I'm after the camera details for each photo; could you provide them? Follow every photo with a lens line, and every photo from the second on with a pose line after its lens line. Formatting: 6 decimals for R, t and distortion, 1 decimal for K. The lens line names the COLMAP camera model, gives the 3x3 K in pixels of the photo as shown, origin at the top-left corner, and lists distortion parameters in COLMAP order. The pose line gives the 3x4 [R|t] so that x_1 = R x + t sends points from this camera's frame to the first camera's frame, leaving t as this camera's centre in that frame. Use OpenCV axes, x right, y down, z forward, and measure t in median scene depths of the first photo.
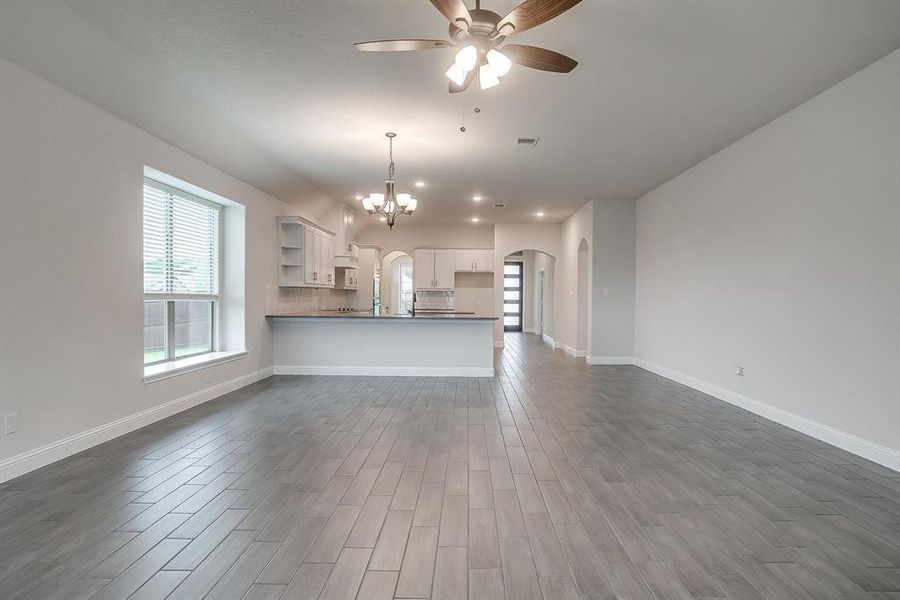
lens RADIAL K [[483.9, 0, 460.5], [0, 483.9, 300.6], [0, 0, 1]] dist [-0.001161, -0.000034]
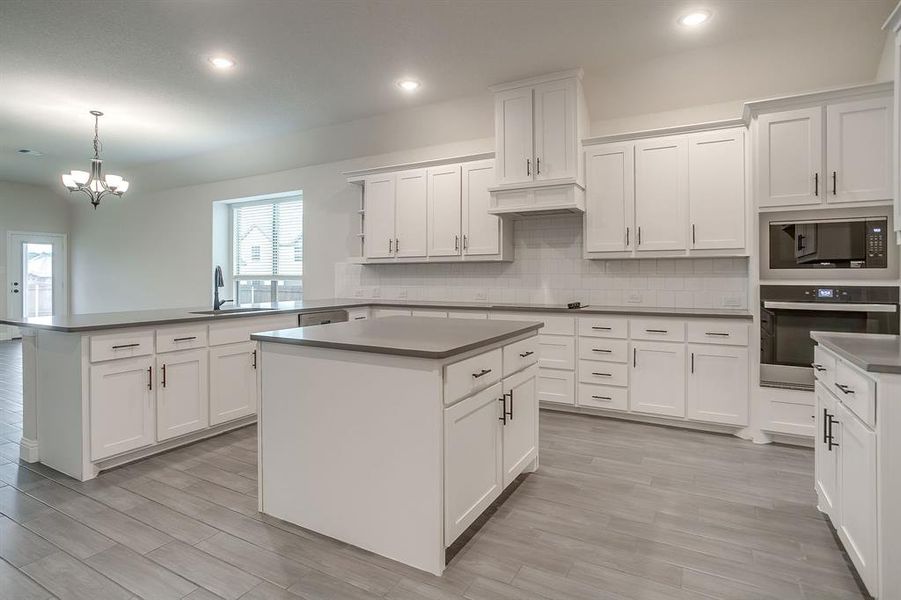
lens RADIAL K [[471.9, 0, 453.8], [0, 471.9, 286.0], [0, 0, 1]] dist [-0.028356, 0.001492]
pose [[-0.468000, 0.011523, -0.883654, 0.191293], [-0.008736, 0.999806, 0.017665, -0.006465], [0.883685, 0.015986, -0.467808, 1.142775]]
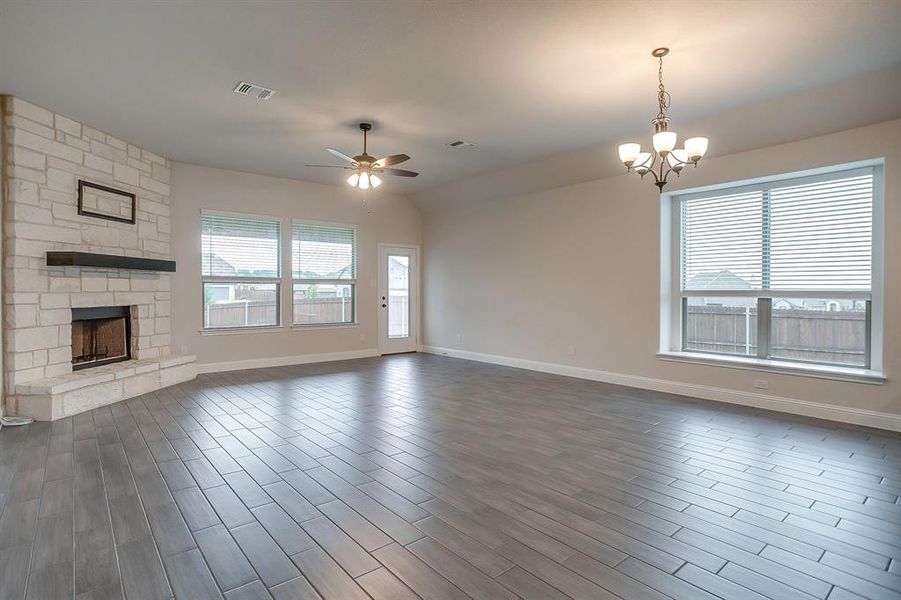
lens RADIAL K [[467.8, 0, 452.1], [0, 467.8, 294.9], [0, 0, 1]] dist [-0.061633, 0.038415]
pose [[-0.764837, -0.002179, -0.644220, 0.265433], [-0.012441, 0.999858, 0.011388, -0.004861], [0.644103, 0.016724, -0.764756, 0.712567]]
